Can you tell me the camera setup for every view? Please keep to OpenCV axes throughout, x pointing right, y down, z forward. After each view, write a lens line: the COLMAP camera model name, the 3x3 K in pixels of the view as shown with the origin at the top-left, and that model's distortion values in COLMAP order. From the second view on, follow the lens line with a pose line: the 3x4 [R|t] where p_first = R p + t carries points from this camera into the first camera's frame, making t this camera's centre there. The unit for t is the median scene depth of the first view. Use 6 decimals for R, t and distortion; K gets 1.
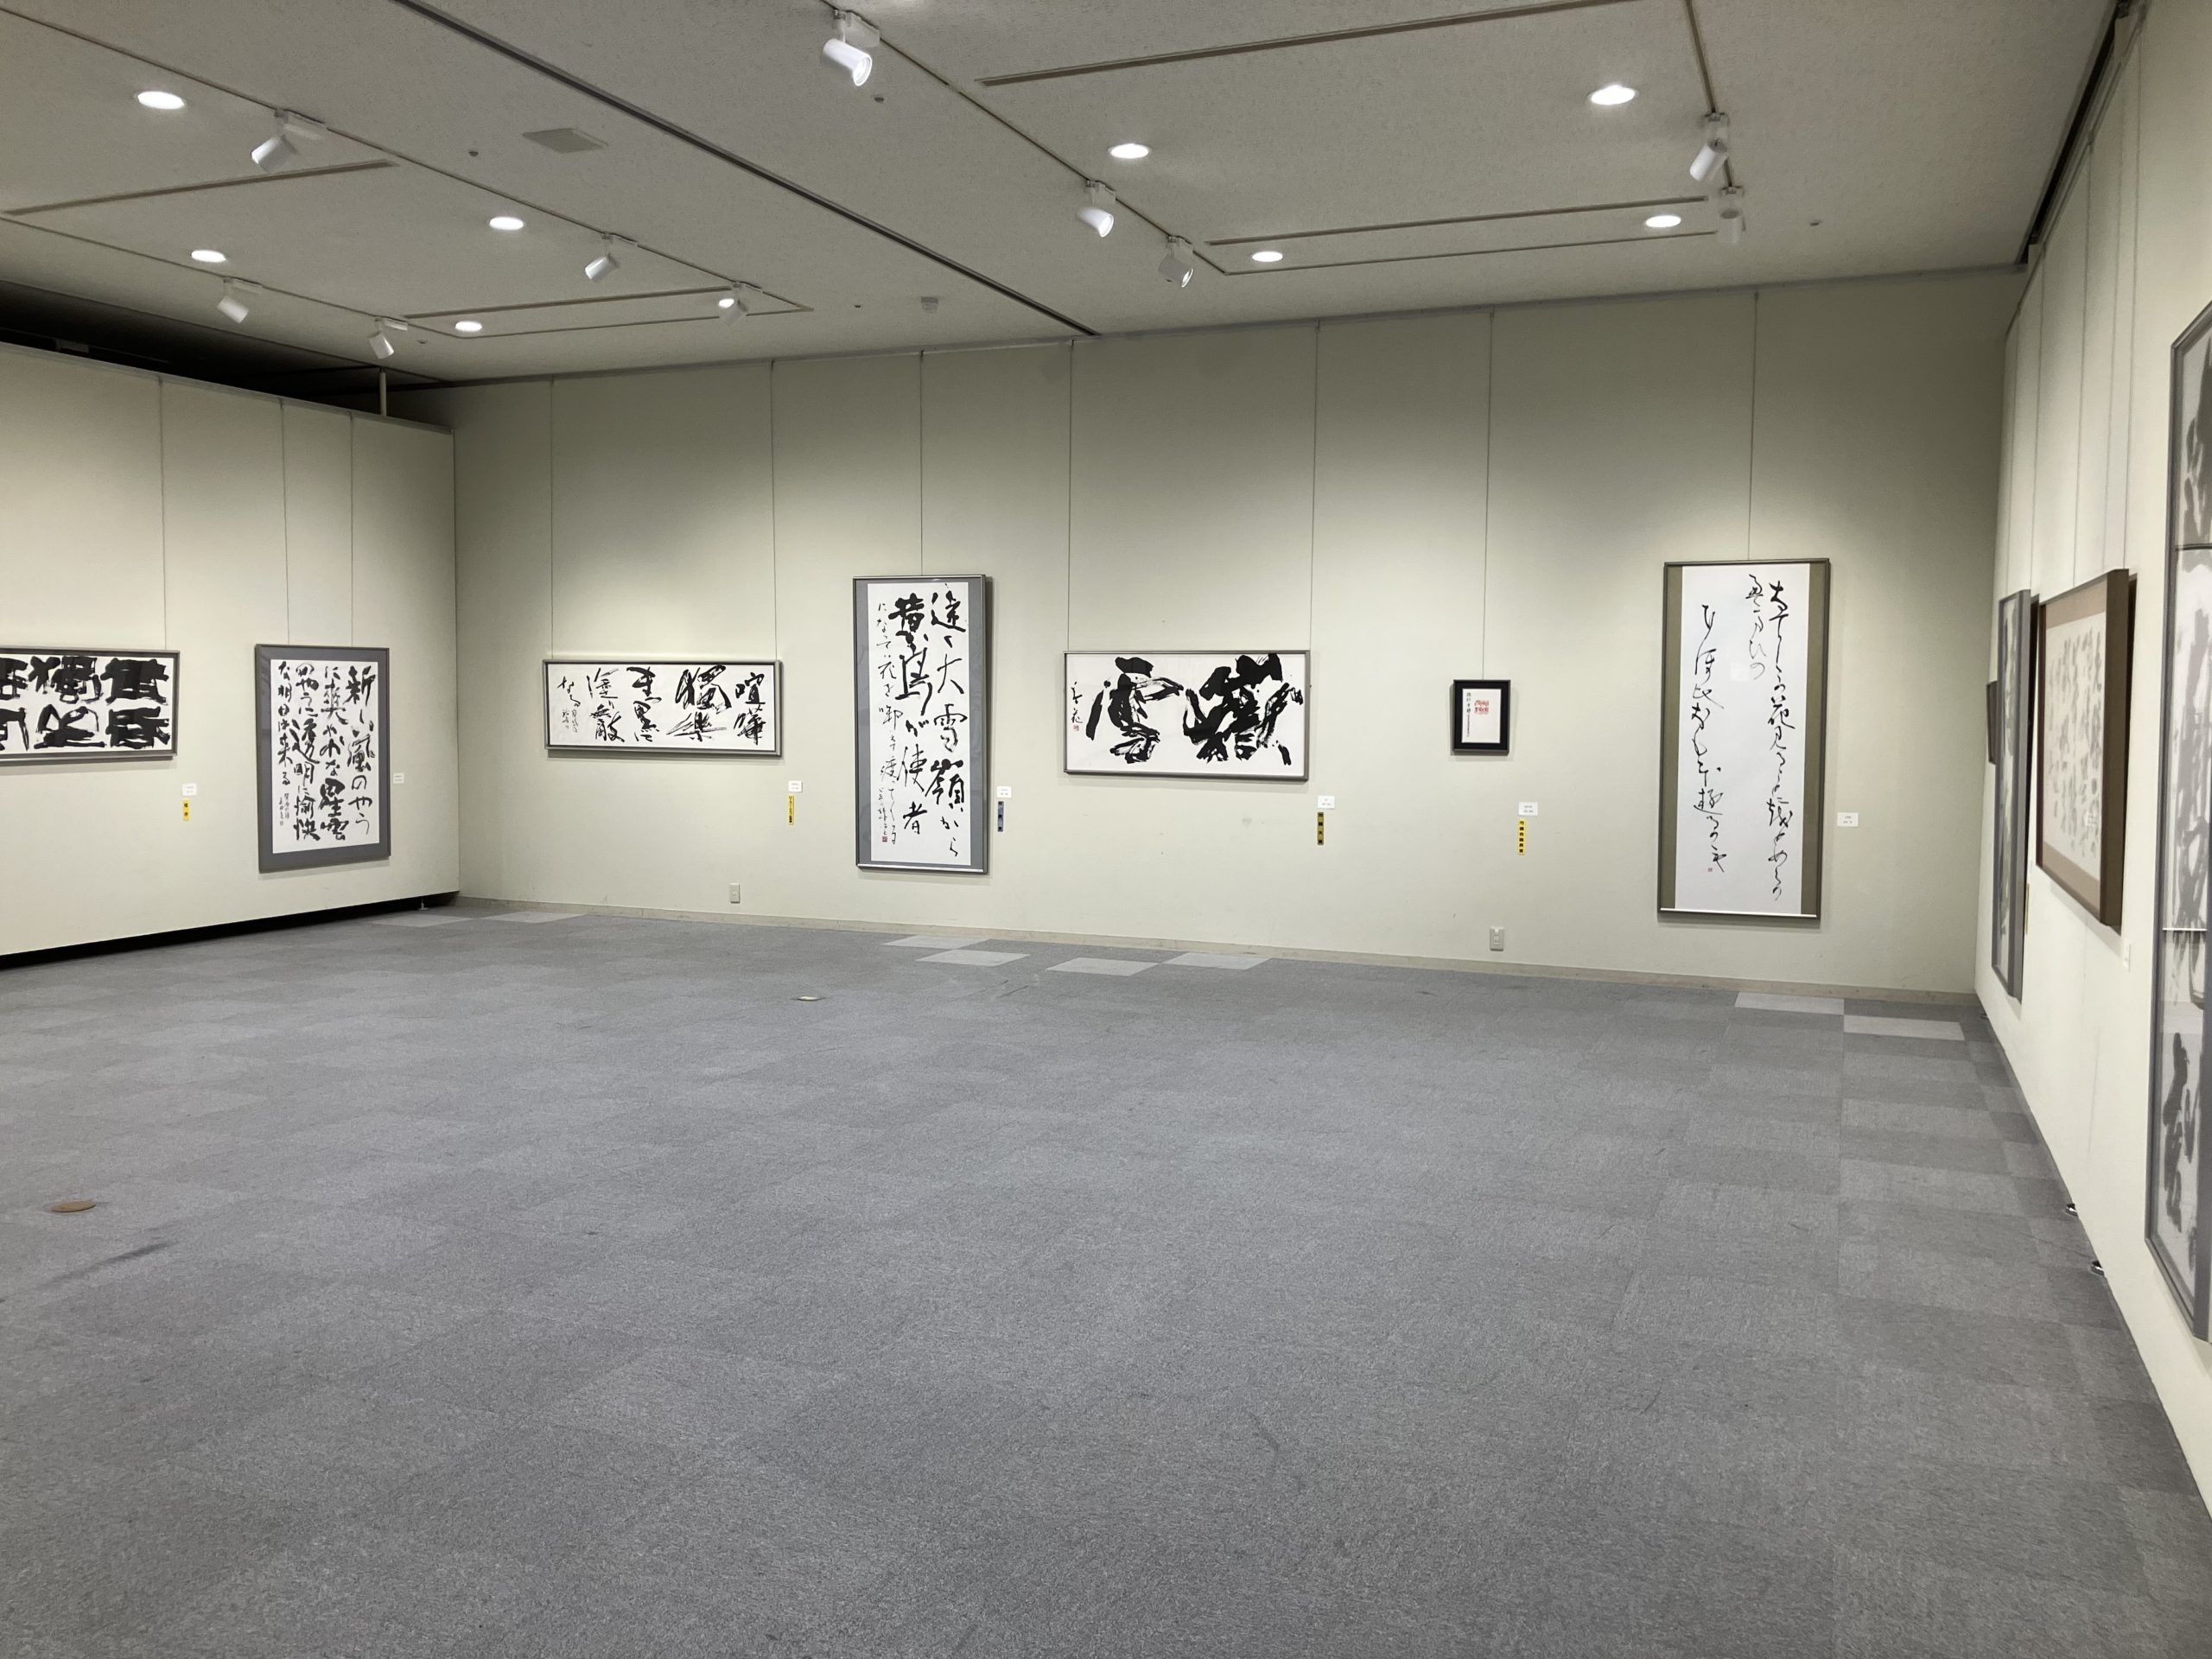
lens RADIAL K [[1814.0, 0, 1106.0], [0, 1814.0, 829.5], [0, 0, 1]] dist [-0.184975, 0.166625]
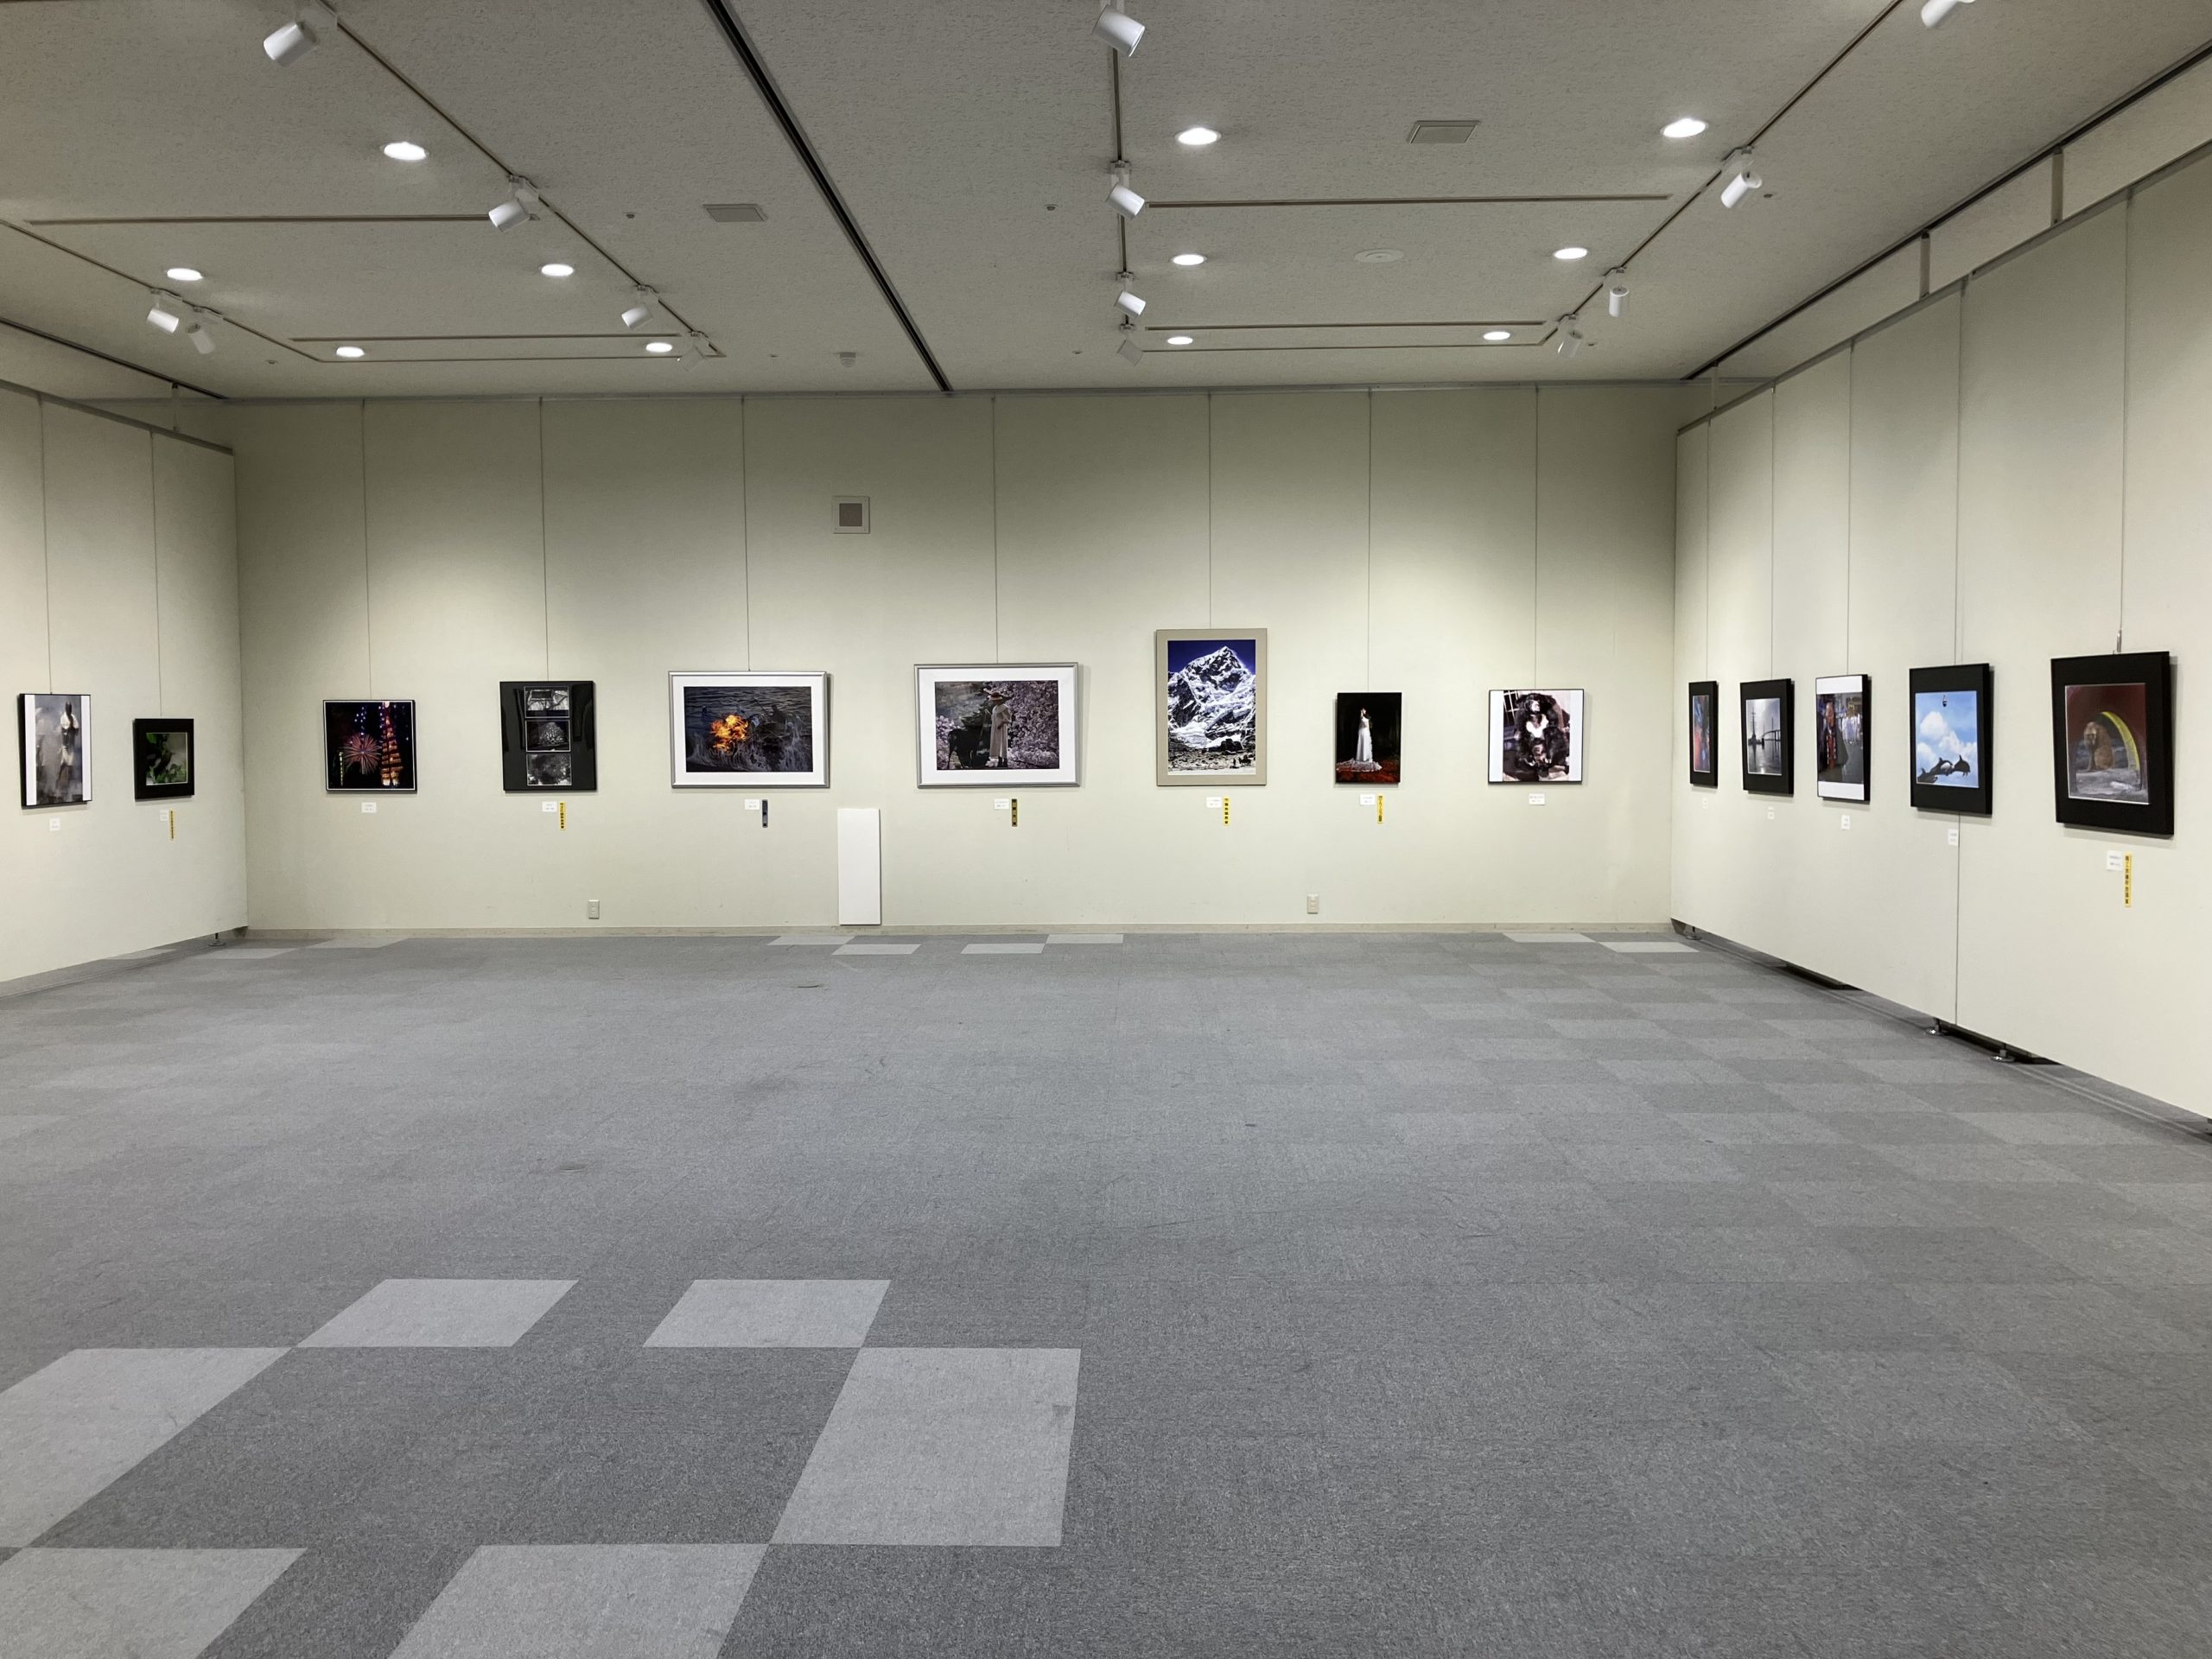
lens RADIAL K [[1814.0, 0, 1106.0], [0, 1814.0, 829.5], [0, 0, 1]] dist [-0.184975, 0.166625]
pose [[0.930747, -0.040779, 0.363383, -0.343471], [0.042421, 0.999094, 0.003465, -0.000752], [-0.363195, 0.012190, 0.931633, -0.079198]]
